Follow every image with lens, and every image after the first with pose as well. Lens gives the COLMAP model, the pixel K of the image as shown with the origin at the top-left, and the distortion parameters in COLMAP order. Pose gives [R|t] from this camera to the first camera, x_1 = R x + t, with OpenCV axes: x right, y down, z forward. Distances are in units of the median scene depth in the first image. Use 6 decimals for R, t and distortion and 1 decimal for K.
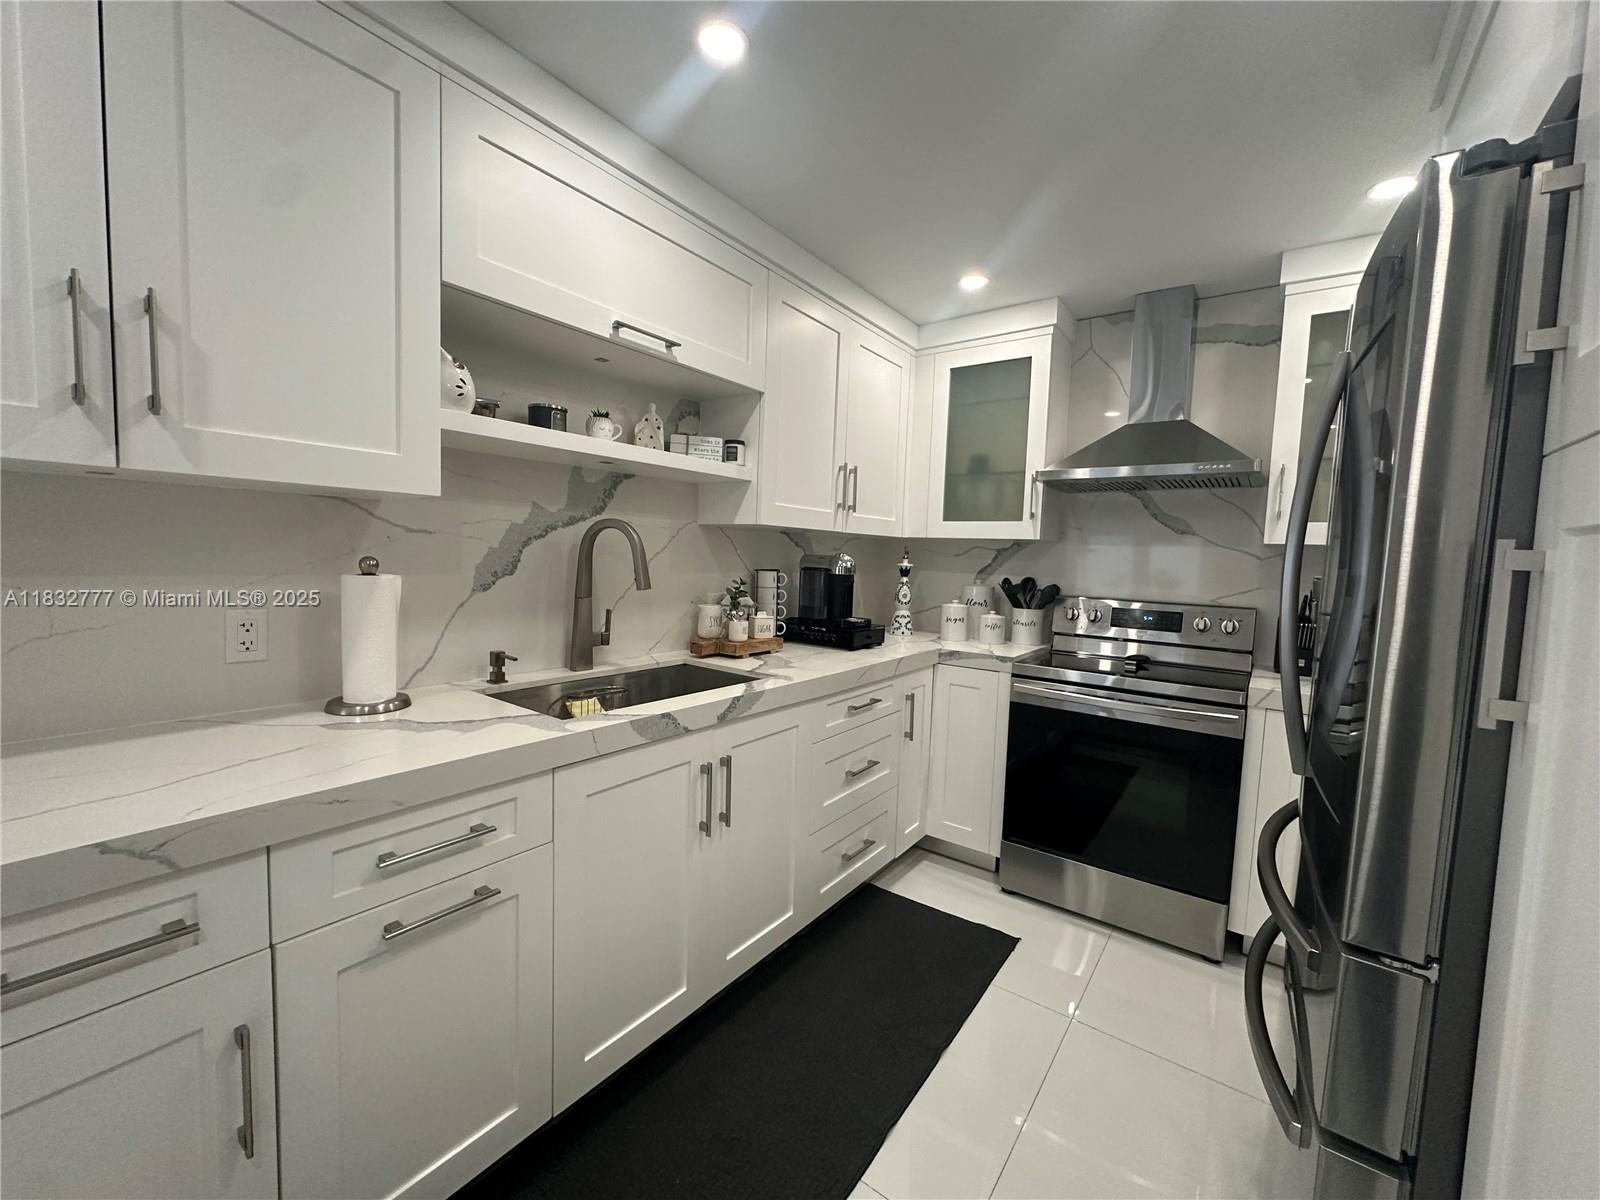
lens RADIAL K [[639.0, 0, 818.5], [0, 639.0, 610.6], [0, 0, 1]] dist [-0.000104, -0.000009]
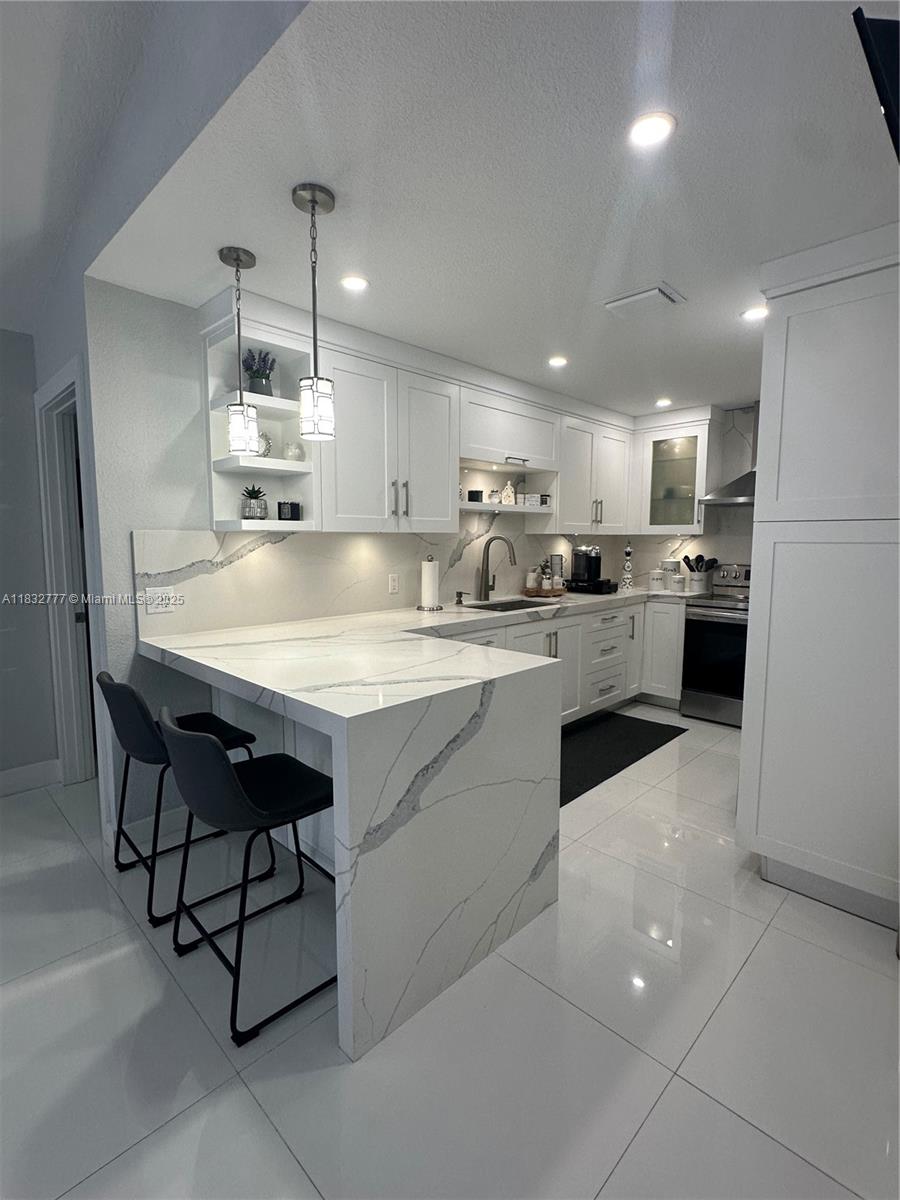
lens RADIAL K [[564.9, 0, 455.7], [0, 564.9, 604.1], [0, 0, 1]] dist [0.000854, 0.000044]
pose [[0.987289, -0.016365, -0.158091, -0.119361], [0.020459, 0.999495, 0.024306, 0.041183], [0.157614, -0.027231, 0.987125, -0.815245]]
